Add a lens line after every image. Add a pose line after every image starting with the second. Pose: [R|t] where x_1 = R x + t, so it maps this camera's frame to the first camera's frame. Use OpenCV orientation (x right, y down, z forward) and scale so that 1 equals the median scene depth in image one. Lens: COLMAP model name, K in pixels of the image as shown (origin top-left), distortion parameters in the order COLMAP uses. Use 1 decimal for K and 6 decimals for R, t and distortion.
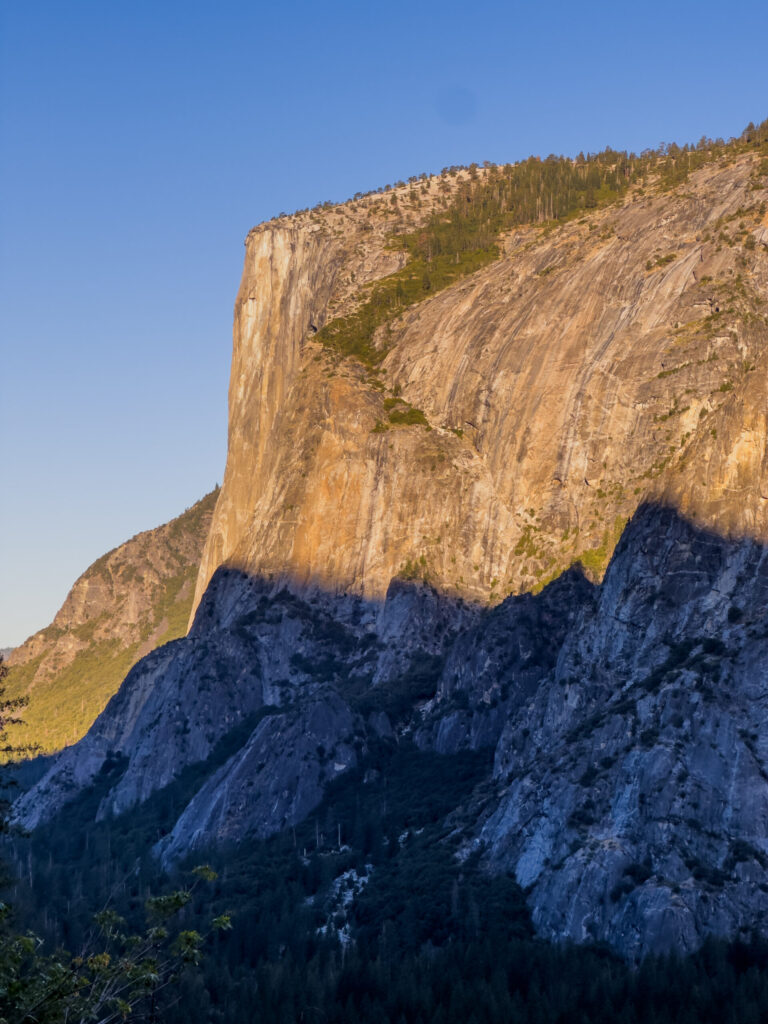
lens RADIAL K [[2323.3, 0, 399.2], [0, 2323.3, 508.6], [0, 0, 1]] dist [-0.140306, 4.969929]
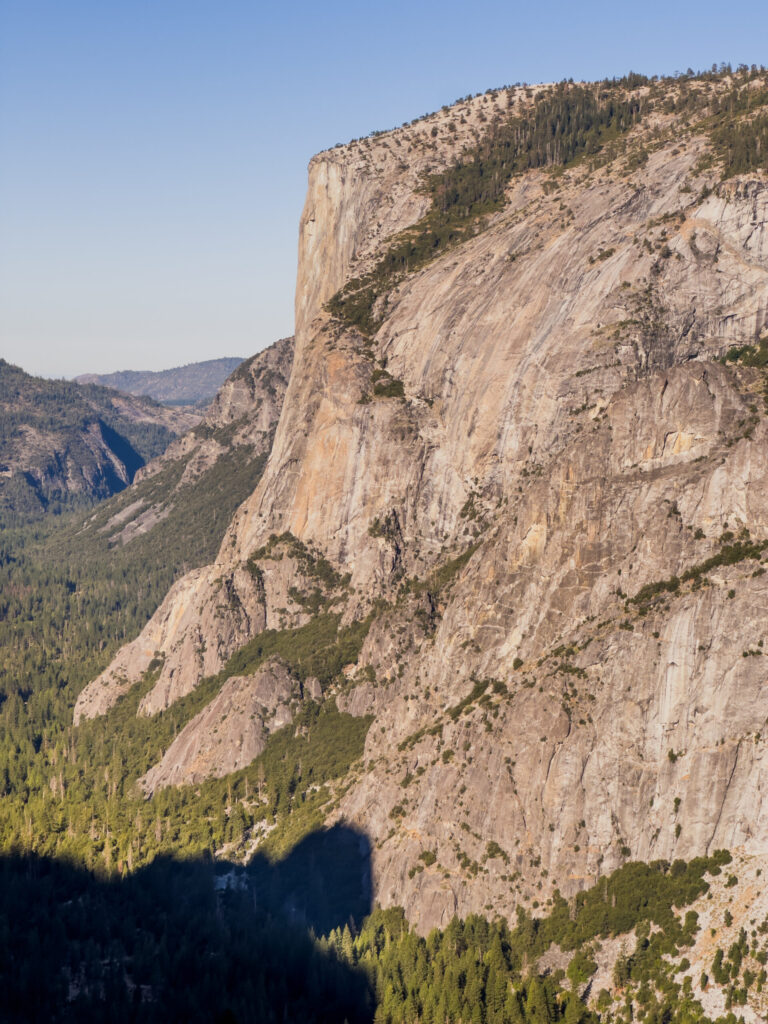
lens RADIAL K [[2323.3, 0, 399.2], [0, 2323.3, 508.6], [0, 0, 1]] dist [-0.140306, 4.969929]
pose [[0.994335, 0.009928, -0.105831, 0.146652], [0.005572, 0.989391, 0.145172, -0.162857], [0.106149, -0.144939, 0.983730, -0.225746]]
